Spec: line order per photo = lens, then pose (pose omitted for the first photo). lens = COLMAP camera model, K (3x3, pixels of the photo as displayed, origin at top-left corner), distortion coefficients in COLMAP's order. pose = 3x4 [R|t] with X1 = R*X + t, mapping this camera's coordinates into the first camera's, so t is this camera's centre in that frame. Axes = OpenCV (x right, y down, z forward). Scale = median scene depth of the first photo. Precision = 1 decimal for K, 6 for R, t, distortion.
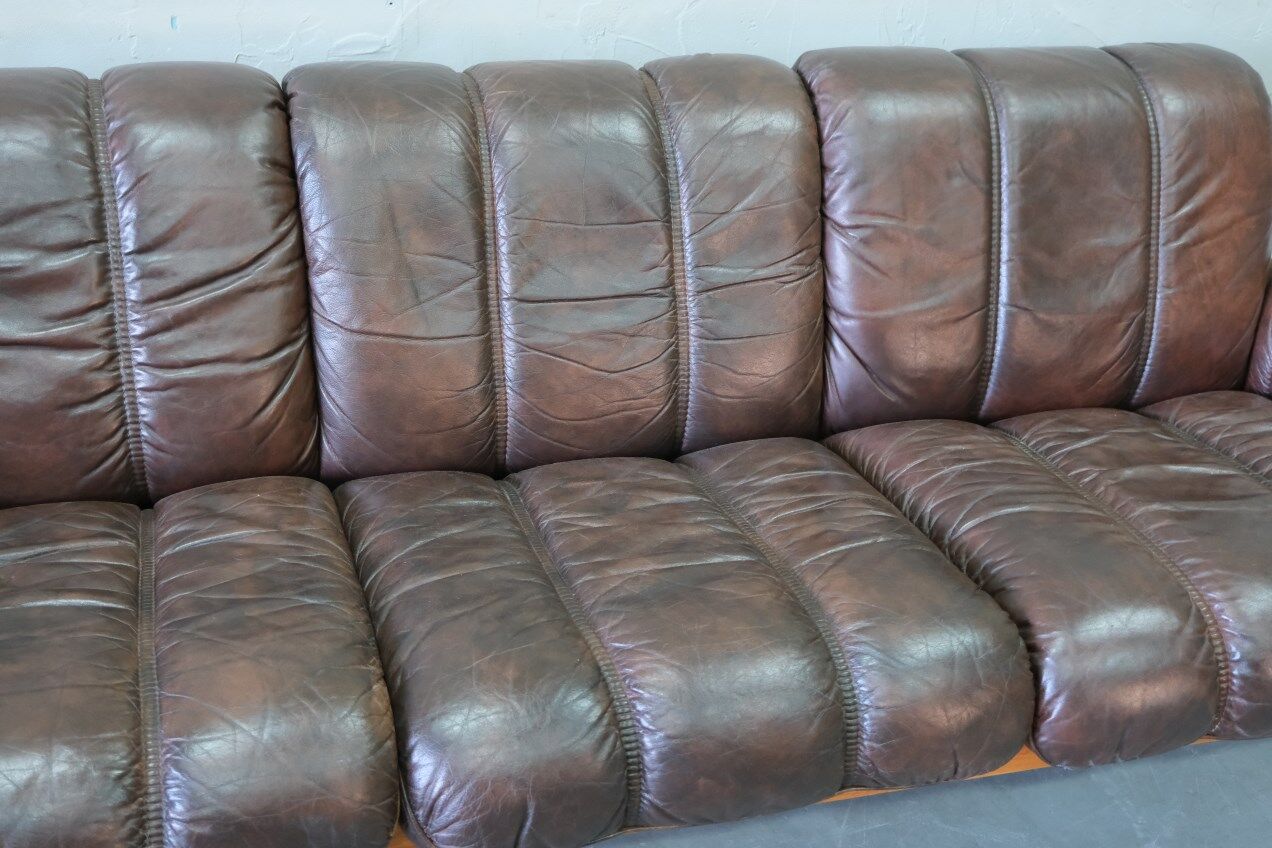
lens RADIAL K [[1553.0, 0, 635.0], [0, 1553.0, 420.5], [0, 0, 1]] dist [0.009751, 0.000000]
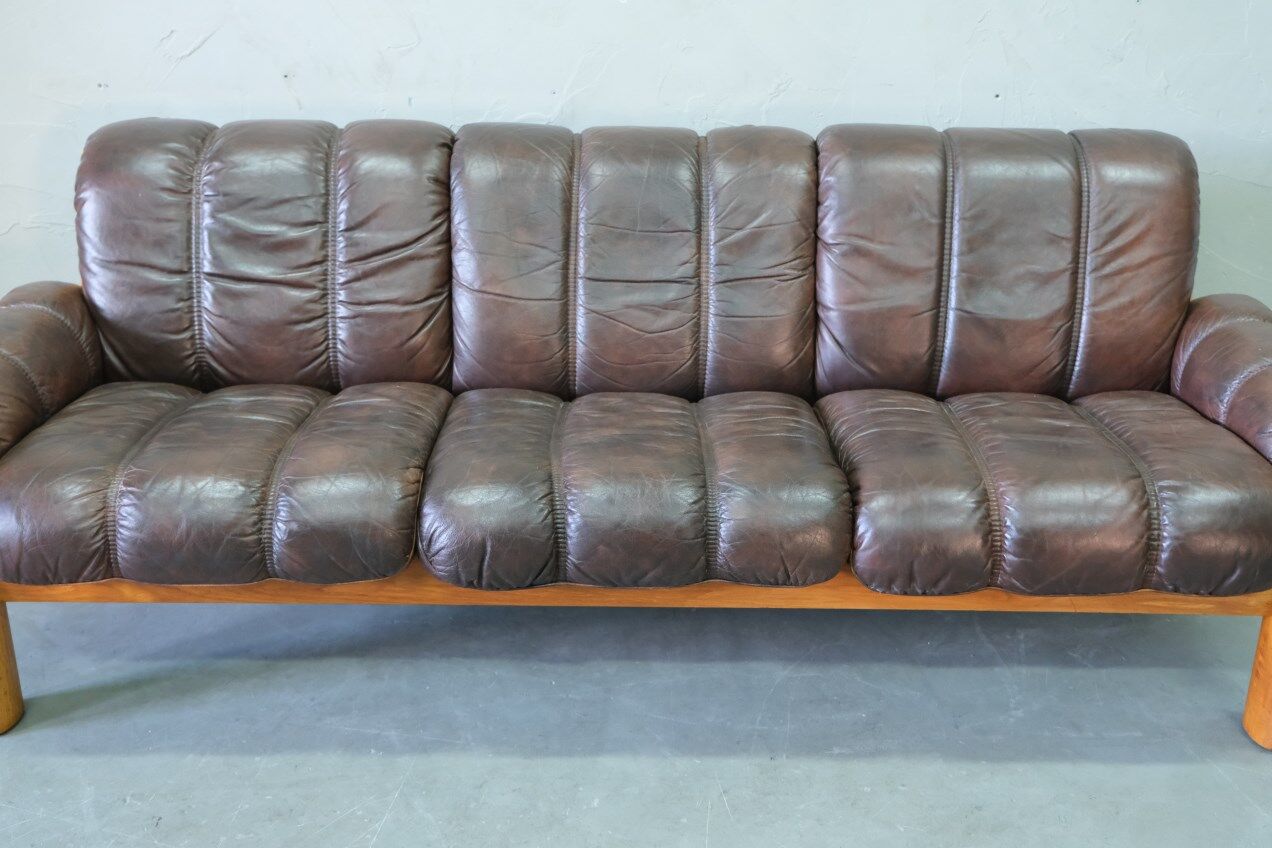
lens RADIAL K [[1553.0, 0, 629.9], [0, 1553.0, 413.9], [0, 0, 1]] dist [0.009751, 0.000000]
pose [[0.958627, 0.063254, -0.277547, 0.382043], [-0.096073, 0.989684, -0.106276, 0.203065], [0.267962, 0.128544, 0.954816, -0.381637]]
